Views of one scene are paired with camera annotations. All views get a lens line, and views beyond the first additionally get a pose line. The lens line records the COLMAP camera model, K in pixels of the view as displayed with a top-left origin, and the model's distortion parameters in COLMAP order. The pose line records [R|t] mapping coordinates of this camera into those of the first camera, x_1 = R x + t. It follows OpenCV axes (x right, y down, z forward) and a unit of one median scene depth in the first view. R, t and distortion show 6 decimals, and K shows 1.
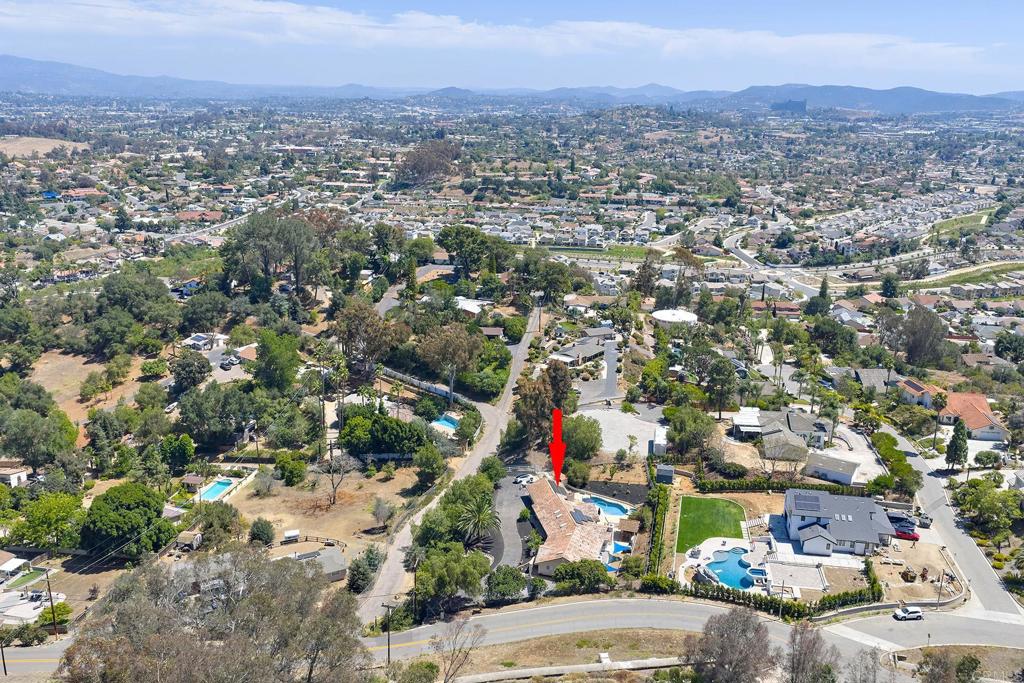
lens RADIAL K [[852.2, 0, 518.8], [0, 852.2, 328.3], [0, 0, 1]] dist [0.016782, -0.024746]
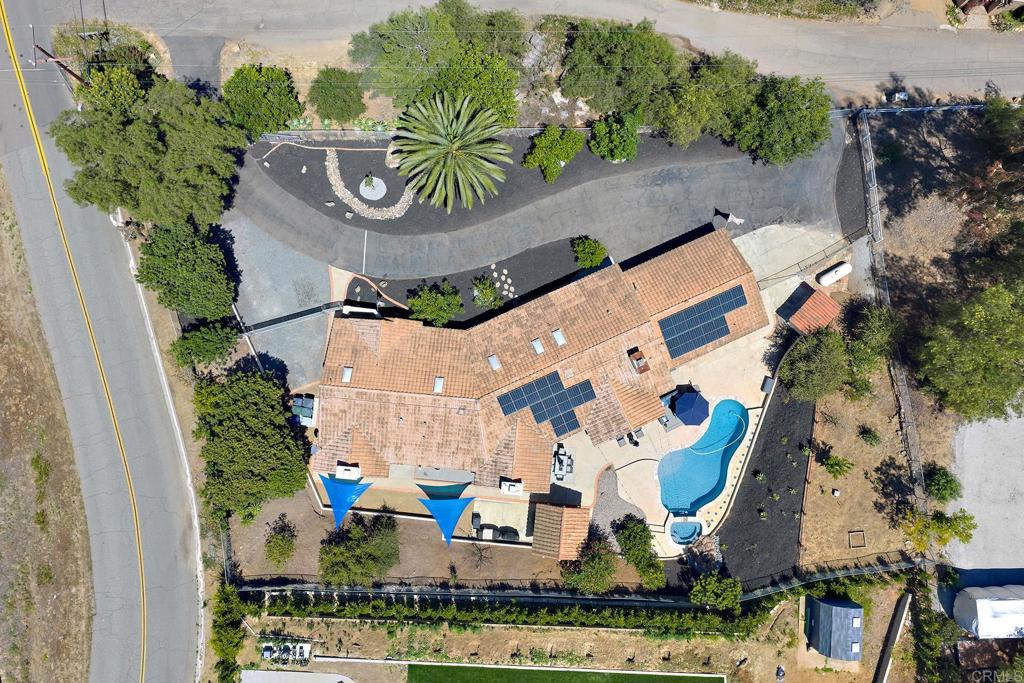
lens RADIAL K [[852.2, 0, 518.8], [0, 852.2, 328.3], [0, 0, 1]] dist [0.016782, -0.024746]
pose [[0.180413, 0.977690, -0.107584, 0.015793], [-0.277868, 0.155585, 0.947936, -0.027362], [0.943526, -0.141125, 0.299739, 0.176600]]
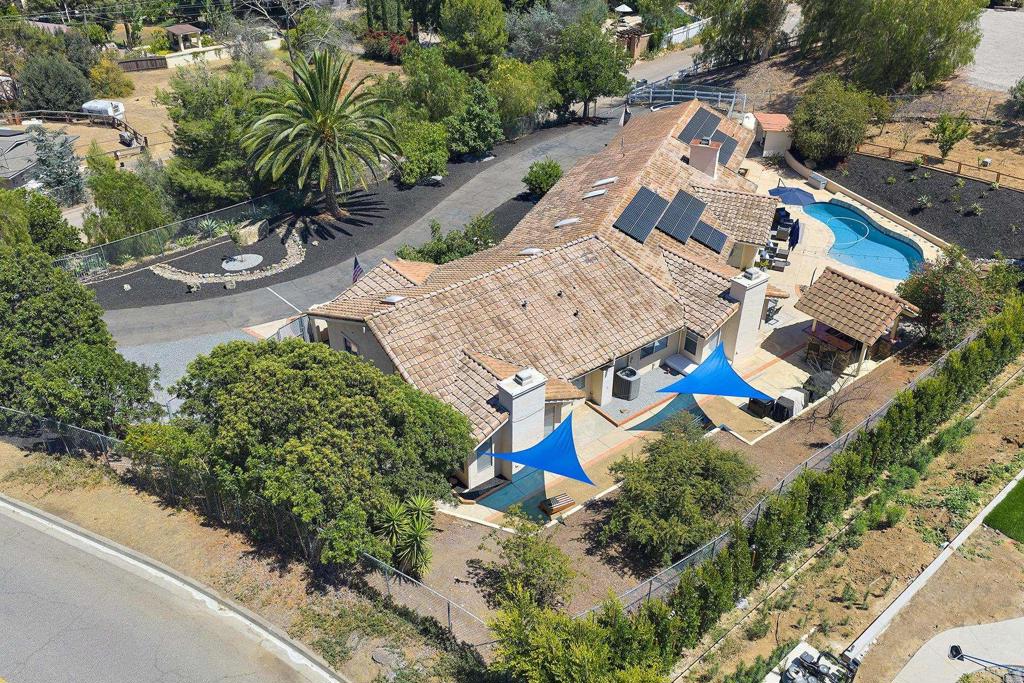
lens RADIAL K [[852.2, 0, 518.8], [0, 852.2, 328.3], [0, 0, 1]] dist [0.016782, -0.024746]
pose [[0.810573, 0.305629, -0.499561, 0.033999], [-0.156810, 0.935142, 0.317680, 0.036086], [0.564253, -0.179167, 0.805927, 0.155265]]
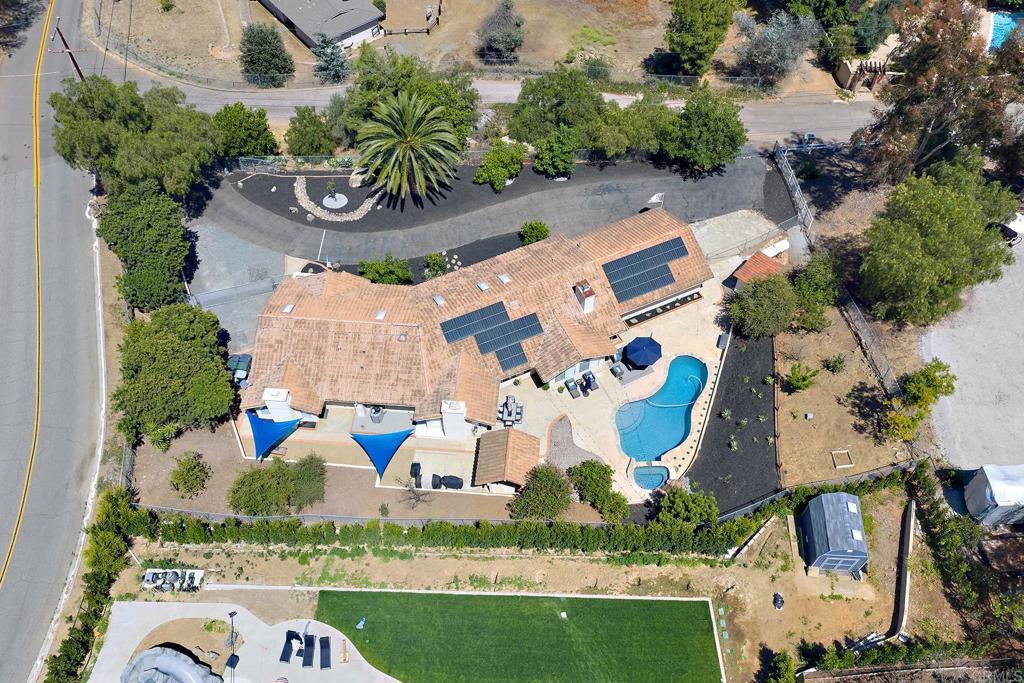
lens RADIAL K [[852.2, 0, 518.8], [0, 852.2, 328.3], [0, 0, 1]] dist [0.016782, -0.024746]
pose [[0.195467, 0.785246, -0.587521, 0.057527], [-0.267557, 0.619050, 0.738370, -0.010193], [0.943507, 0.012869, 0.331102, 0.178653]]
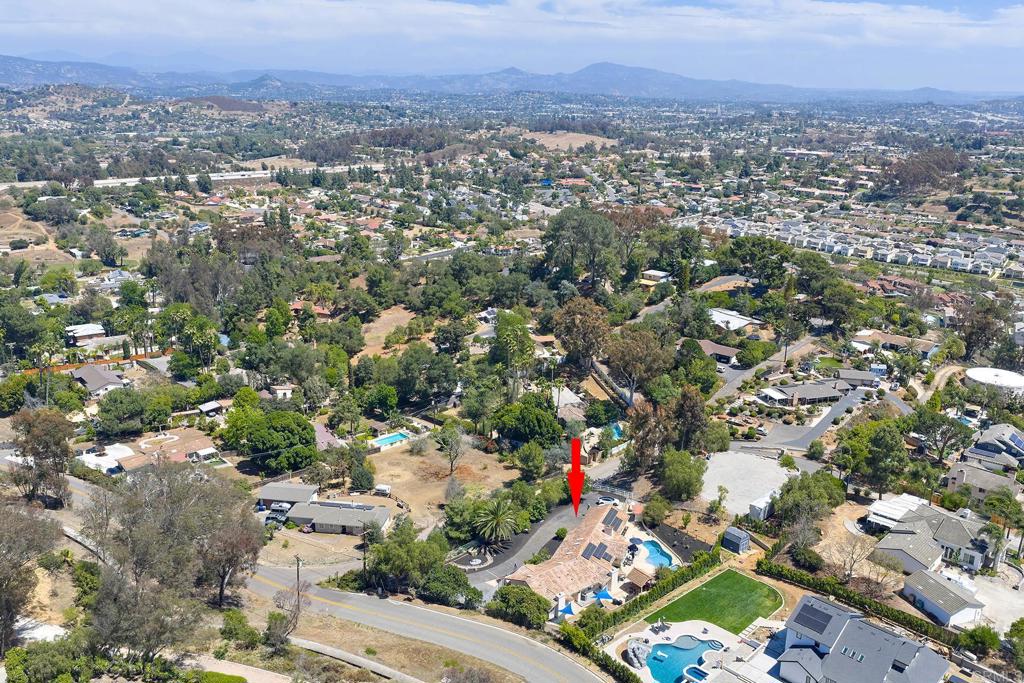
lens RADIAL K [[852.2, 0, 518.8], [0, 852.2, 328.3], [0, 0, 1]] dist [0.016782, -0.024746]
pose [[0.810335, 0.160470, -0.563567, 0.096802], [-0.162716, 0.985569, 0.046666, -0.008872], [0.562922, 0.053887, 0.824751, 0.037312]]
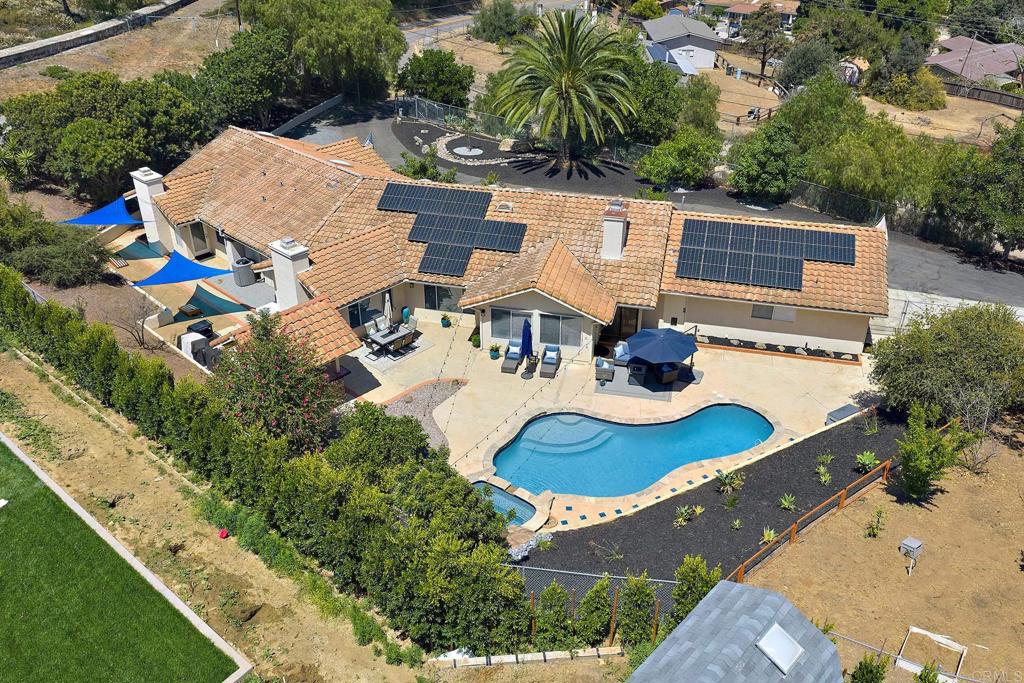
lens RADIAL K [[852.2, 0, 518.8], [0, 852.2, 328.3], [0, 0, 1]] dist [0.016782, -0.024746]
pose [[-0.466305, 0.425805, -0.775403, 0.049154], [-0.245705, 0.779703, 0.575927, 0.022531], [0.849817, 0.459078, -0.258957, 0.217746]]
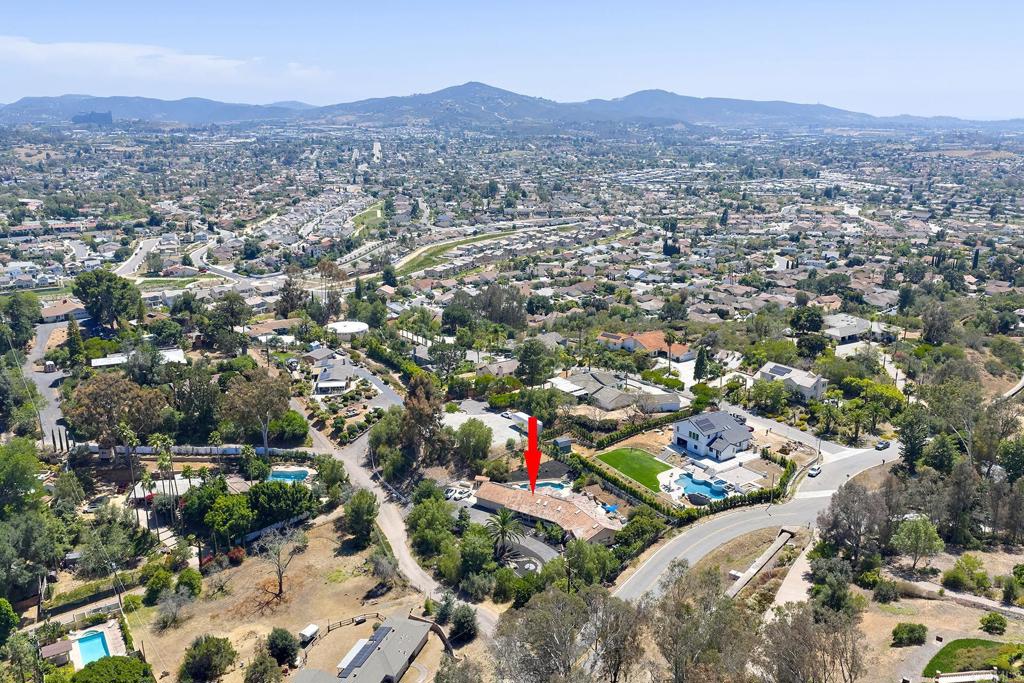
lens RADIAL K [[852.2, 0, 518.8], [0, 852.2, 328.3], [0, 0, 1]] dist [0.016782, -0.024746]
pose [[0.708145, -0.188009, 0.680575, -0.133380], [0.195832, 0.978379, 0.066511, -0.014714], [-0.678366, 0.086179, 0.729653, 0.044422]]
